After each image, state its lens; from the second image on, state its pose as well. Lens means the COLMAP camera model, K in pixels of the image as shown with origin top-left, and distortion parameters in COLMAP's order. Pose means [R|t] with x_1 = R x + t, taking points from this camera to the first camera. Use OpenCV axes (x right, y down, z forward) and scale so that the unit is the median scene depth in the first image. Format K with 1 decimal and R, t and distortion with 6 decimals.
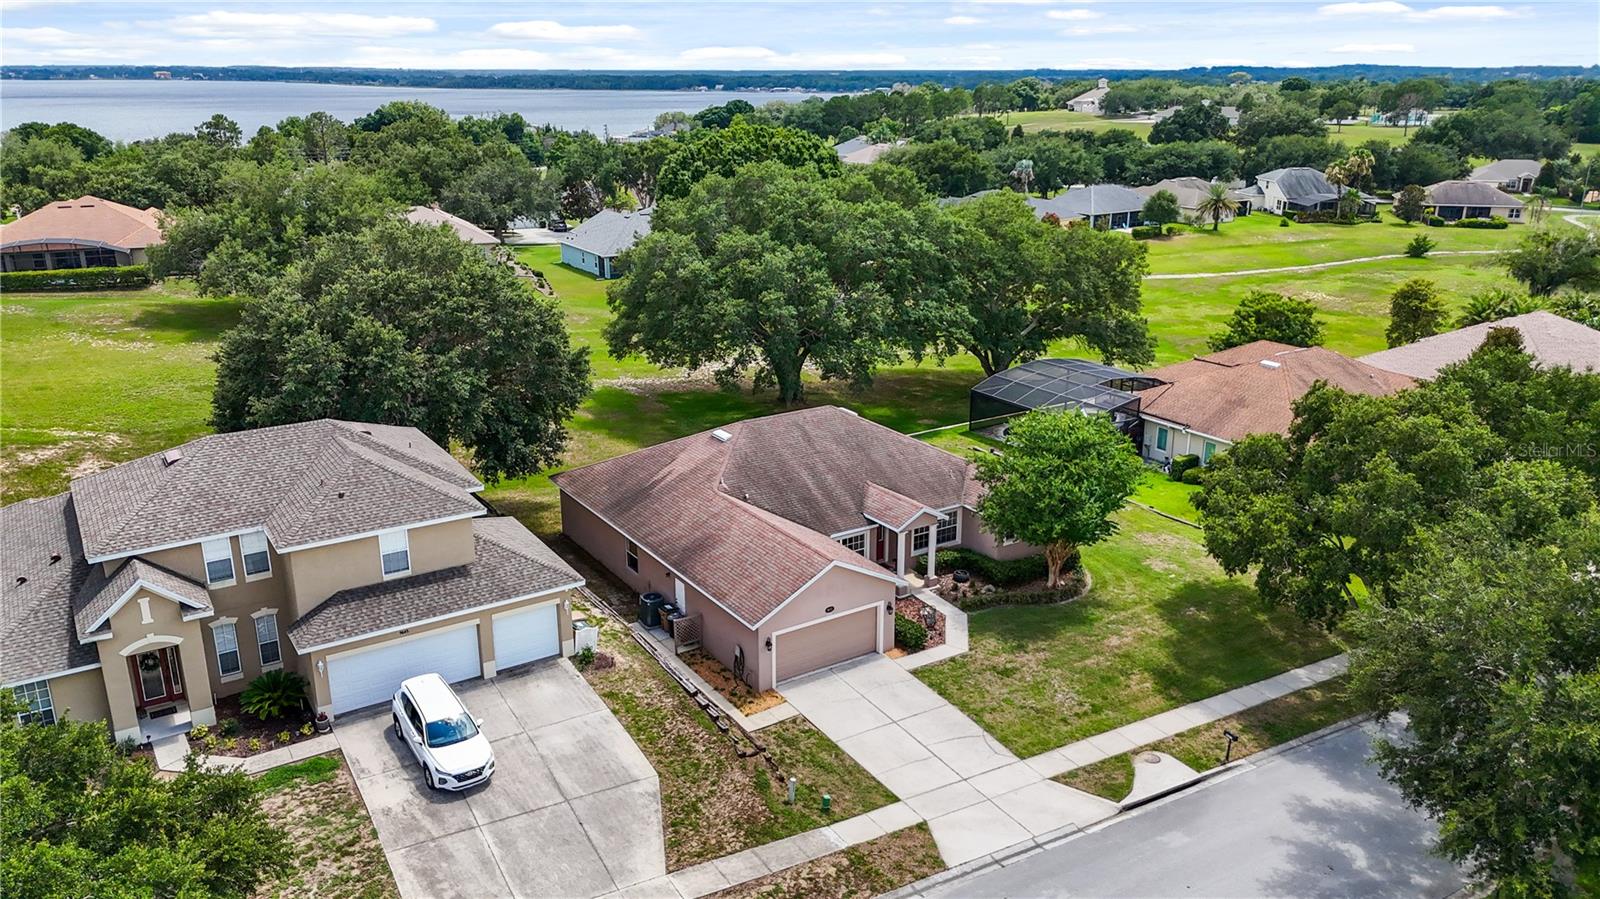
lens RADIAL K [[1175.9, 0, 799.9], [0, 1175.9, 448.3], [0, 0, 1]] dist [0.055332, -0.045983]
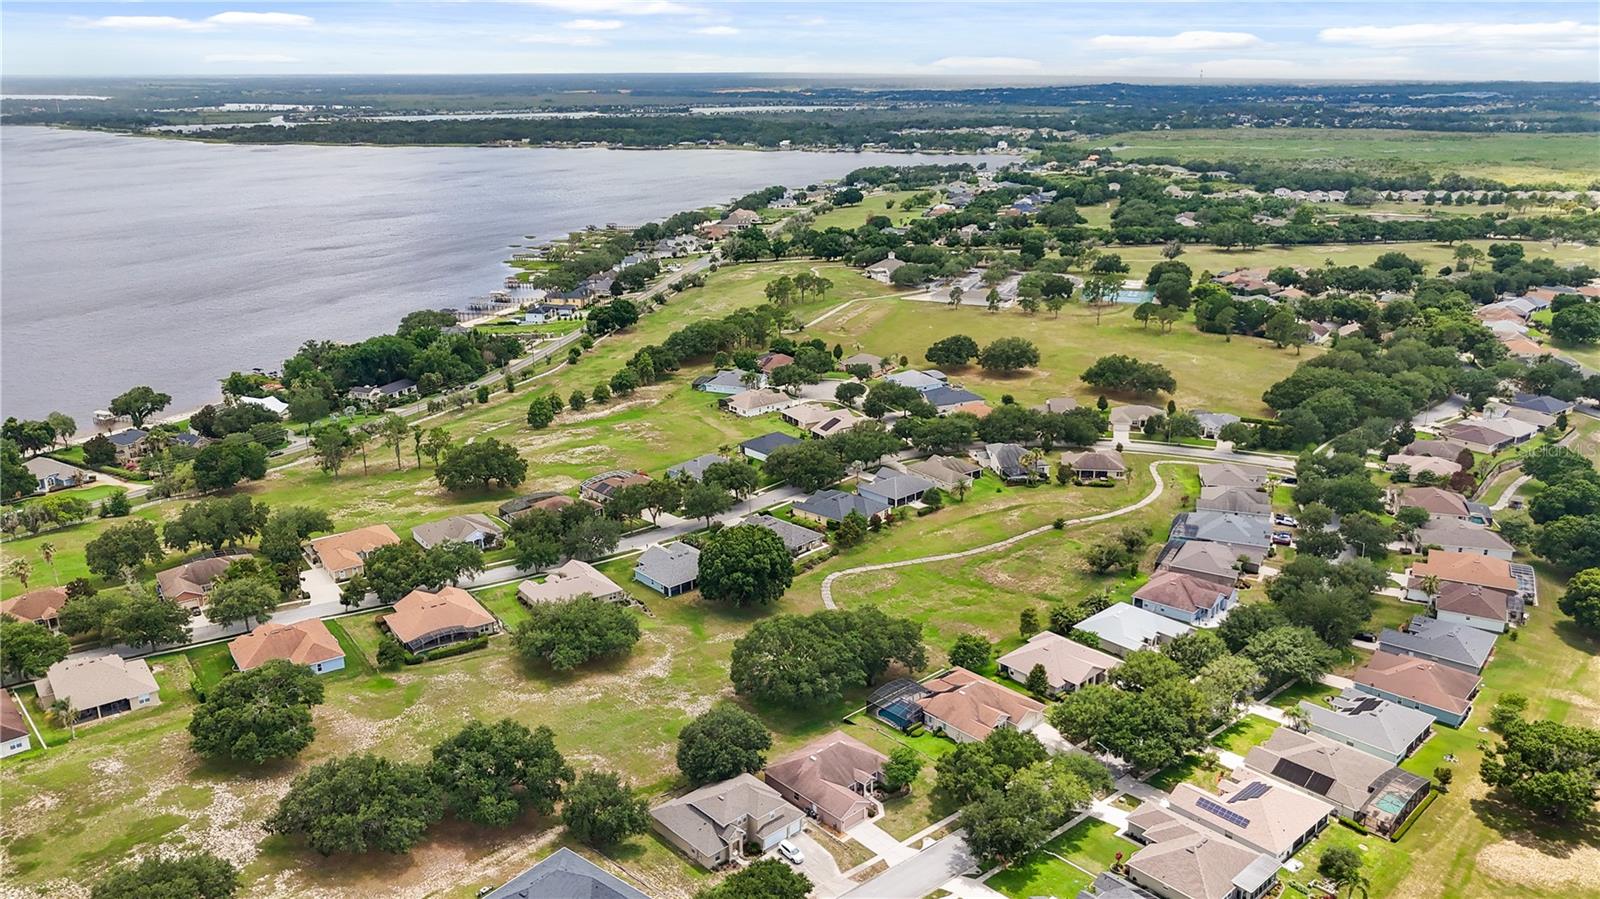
lens RADIAL K [[1175.9, 0, 803.8], [0, 1175.9, 443.5], [0, 0, 1]] dist [0.055332, -0.045983]
pose [[0.984936, -0.053140, 0.164549, -0.881534], [0.055498, 0.998411, -0.009765, -1.299127], [-0.163768, 0.018750, 0.986321, -3.617191]]
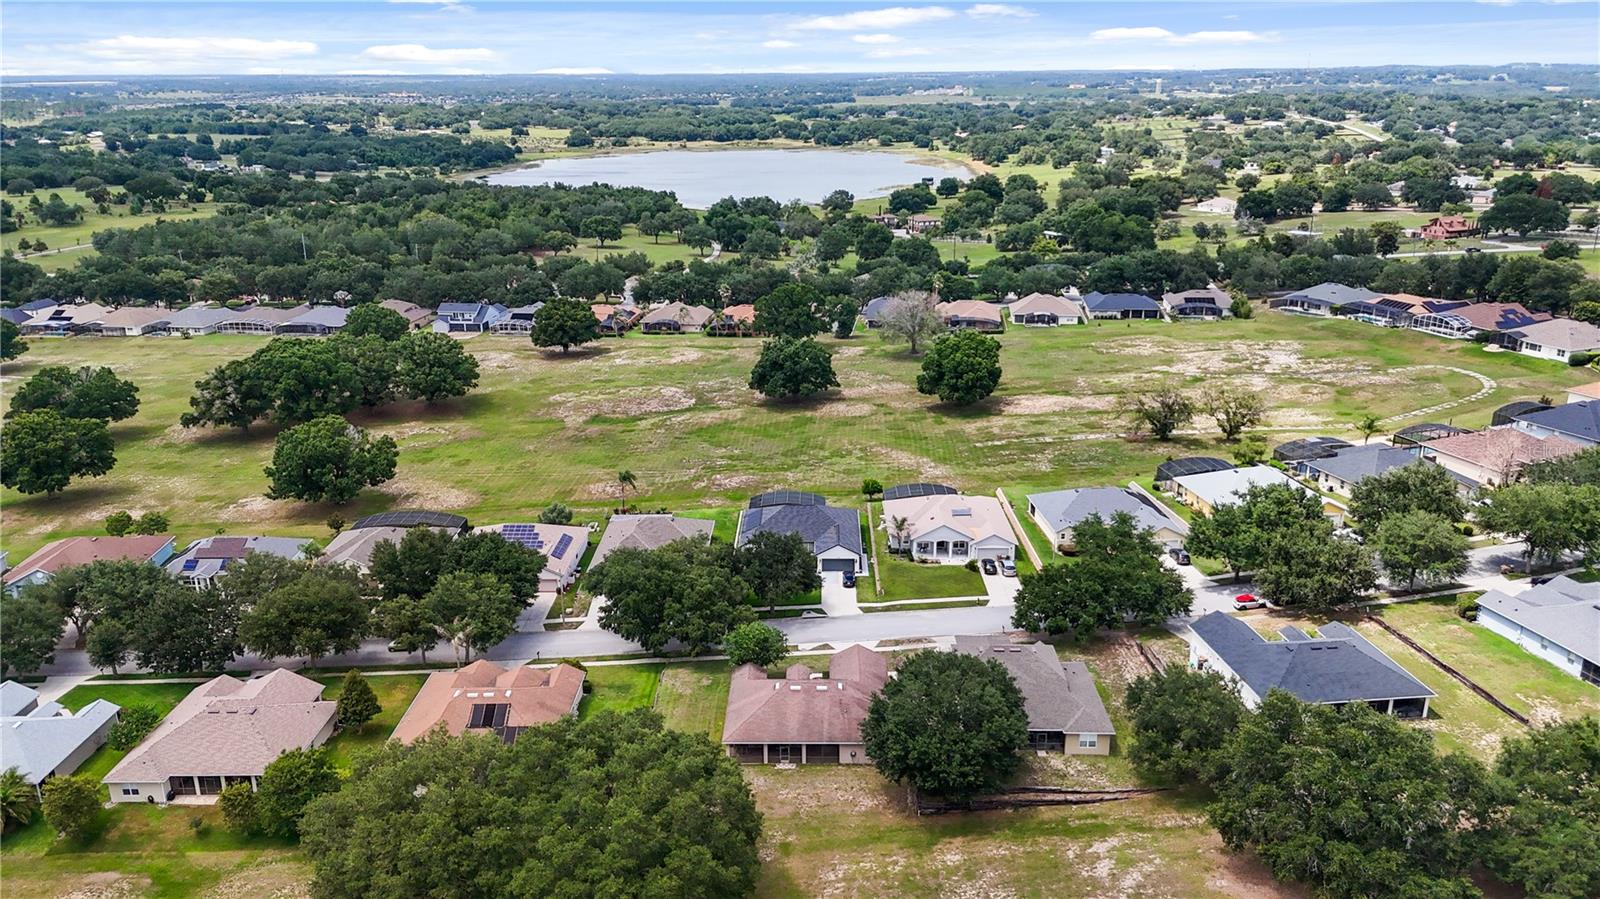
lens RADIAL K [[1175.9, 0, 800.6], [0, 1175.9, 457.5], [0, 0, 1]] dist [0.055332, -0.045983]
pose [[-0.827276, -0.165373, 0.536904, -1.674637], [0.180467, 0.826815, 0.532737, -2.336039], [-0.532020, 0.537614, -0.654160, 3.222976]]
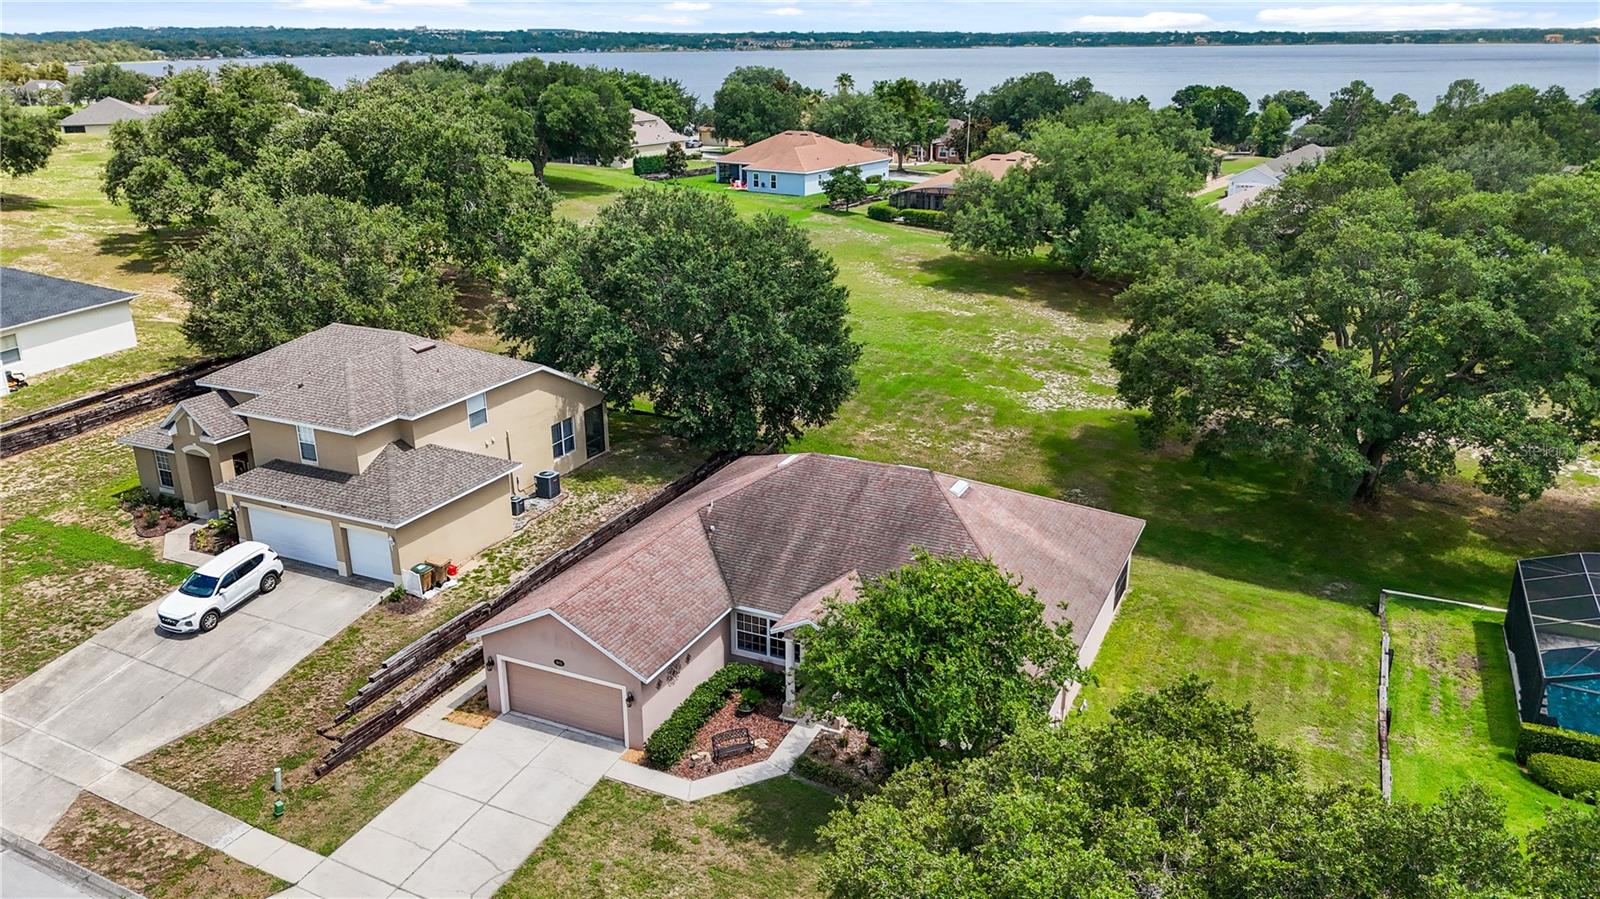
lens RADIAL K [[1175.9, 0, 802.7], [0, 1175.9, 461.1], [0, 0, 1]] dist [0.055332, -0.045983]
pose [[0.528893, 0.287032, -0.798677, 0.841784], [-0.257269, 0.951015, 0.171413, -0.218018], [0.808755, 0.114815, 0.576830, 0.679170]]
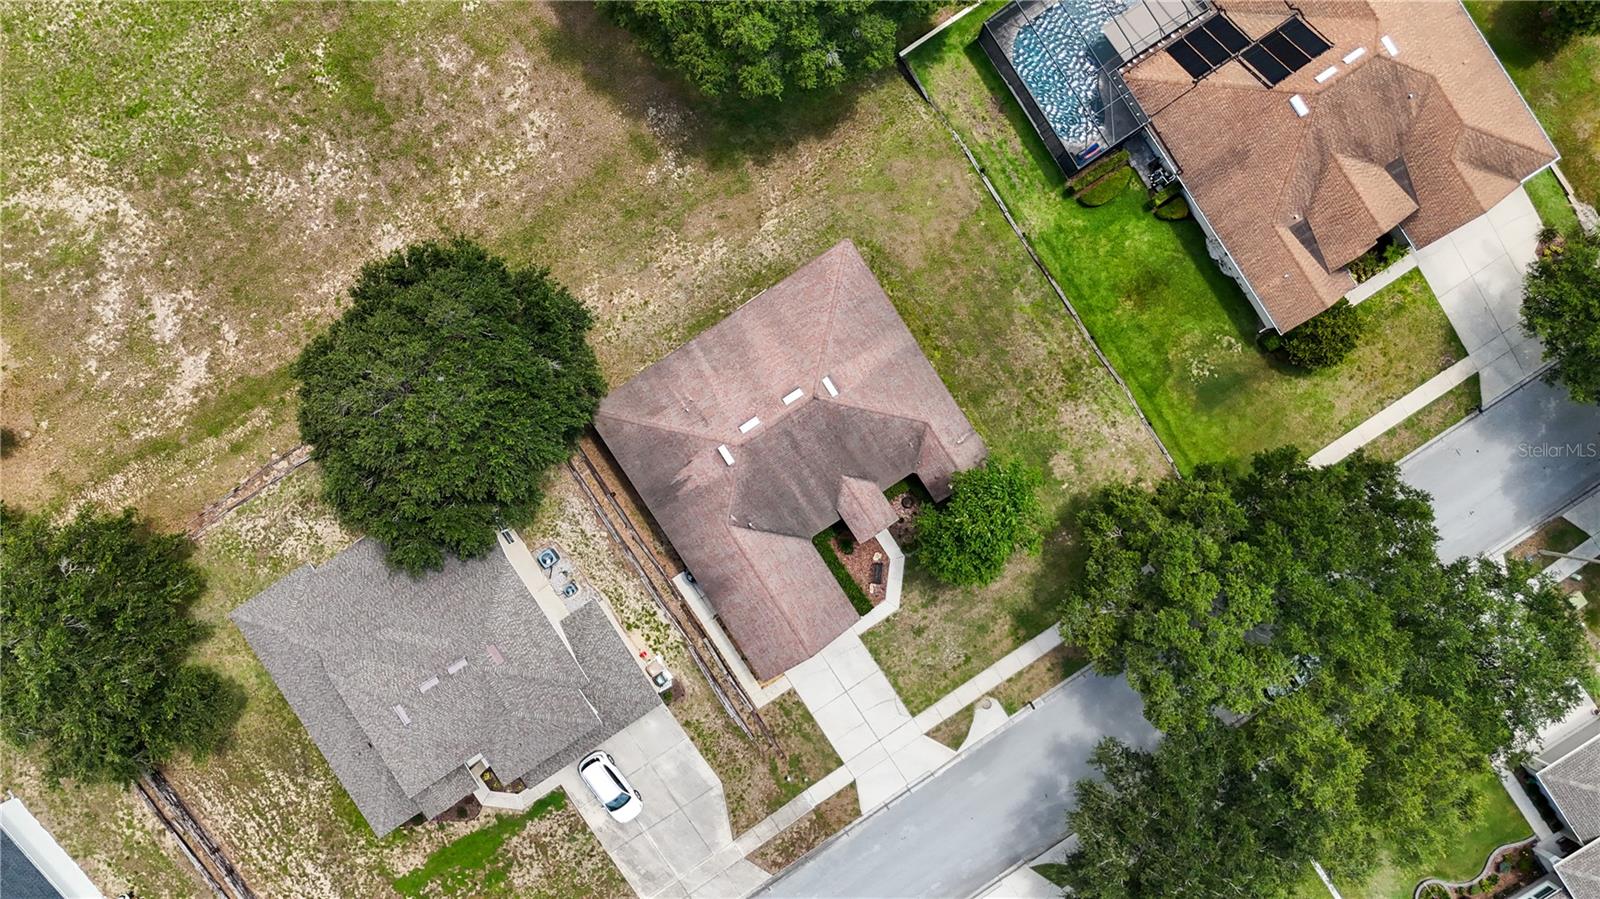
lens RADIAL K [[1175.9, 0, 804.4], [0, 1175.9, 441.6], [0, 0, 1]] dist [0.055332, -0.045983]
pose [[0.999873, -0.004518, -0.015258, 0.047653], [0.015912, 0.289486, 0.957050, -1.608993], [0.000093, -0.957172, 0.289521, 0.870975]]
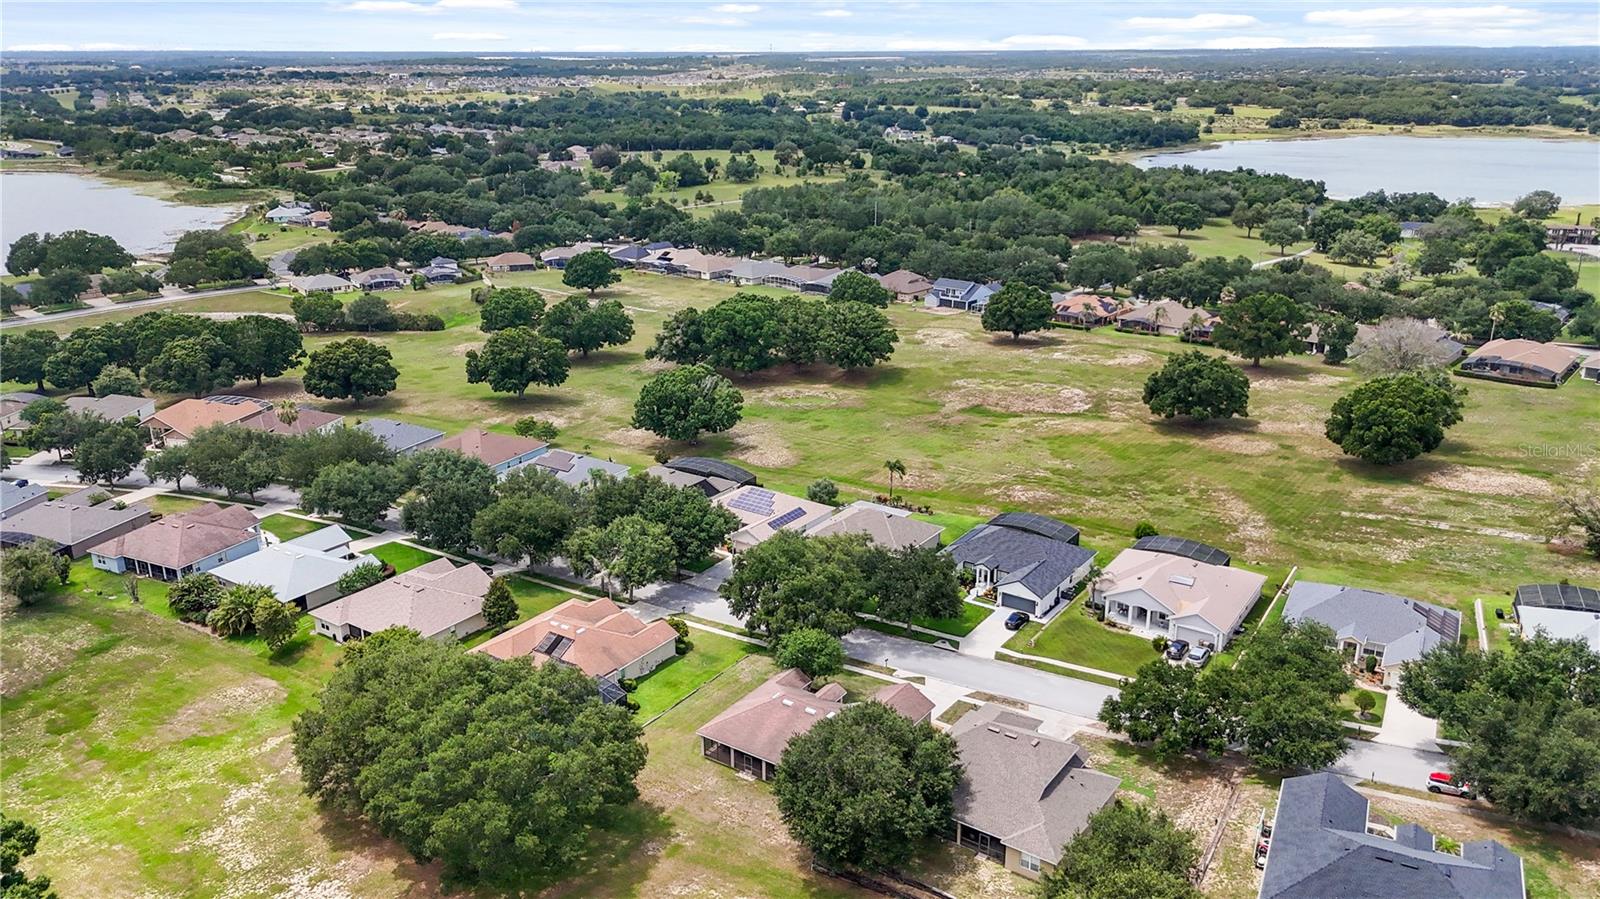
lens RADIAL K [[1175.9, 0, 791.8], [0, 1175.9, 501.6], [0, 0, 1]] dist [0.055332, -0.045983]
pose [[-0.373485, -0.326090, 0.868432, -2.560839], [0.286035, 0.850078, 0.442212, -1.891342], [-0.882436, 0.413562, -0.224219, 1.887216]]
